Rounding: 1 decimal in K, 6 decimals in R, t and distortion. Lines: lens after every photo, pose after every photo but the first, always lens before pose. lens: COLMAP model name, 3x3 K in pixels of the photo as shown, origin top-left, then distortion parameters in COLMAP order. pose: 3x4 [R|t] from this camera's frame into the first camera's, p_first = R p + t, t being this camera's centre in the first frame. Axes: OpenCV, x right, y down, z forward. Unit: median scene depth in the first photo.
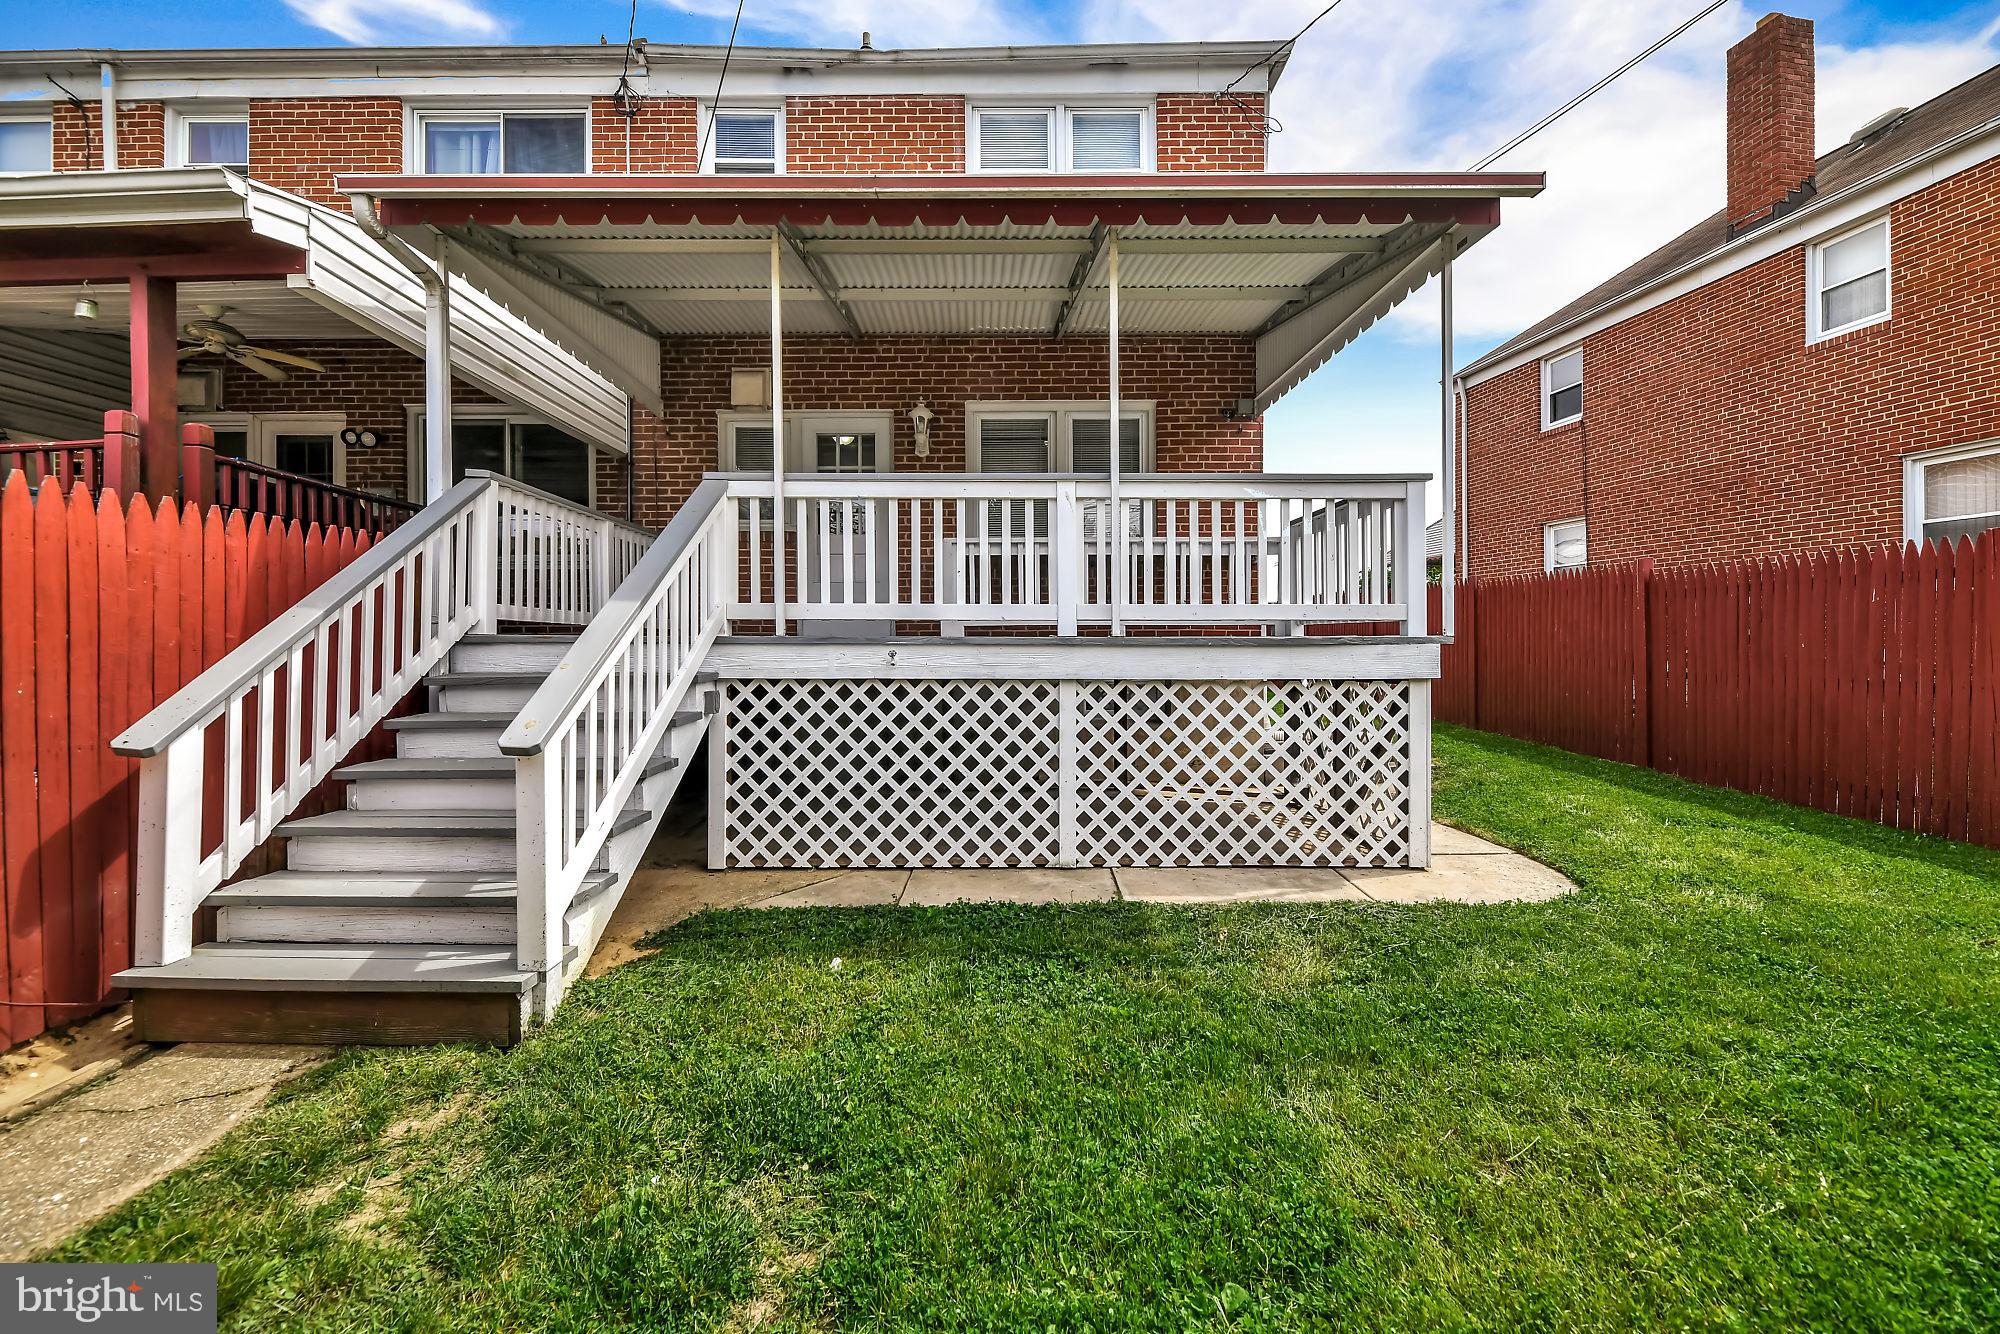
lens RADIAL K [[810.1, 0, 1000.0], [0, 810.1, 667.0], [0, 0, 1]] dist [-0.010042, -0.000157]
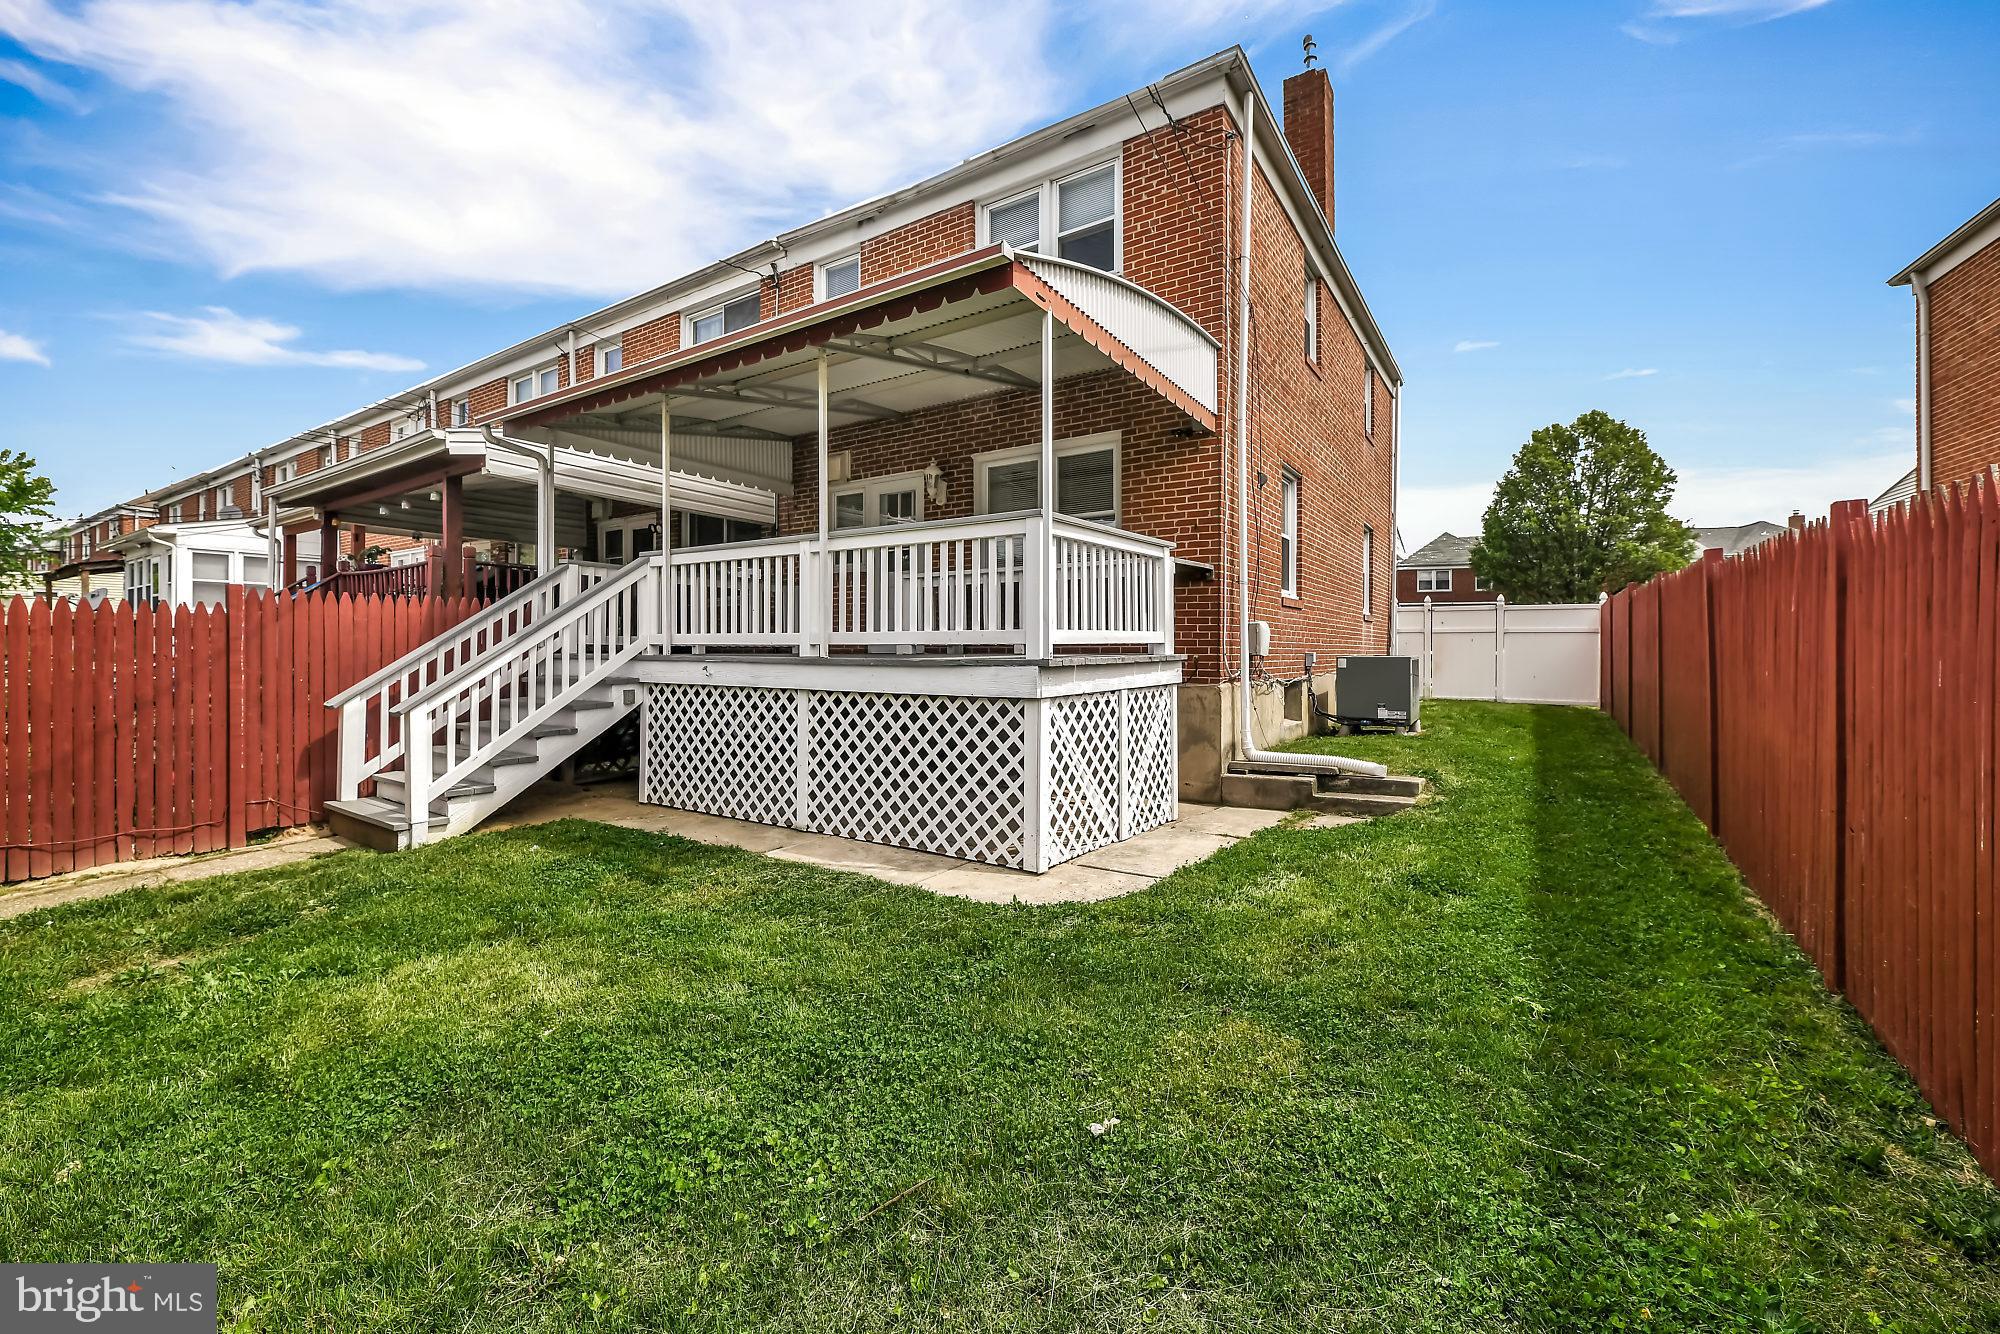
lens RADIAL K [[782.8, 0, 1000.0], [0, 782.8, 667.0], [0, 0, 1]] dist [-0.008084, -0.000117]
pose [[0.839908, 0.012846, -0.542577, 0.853050], [-0.016456, 0.999863, -0.001801, -0.019573], [0.542480, 0.010442, 0.840004, 0.074950]]
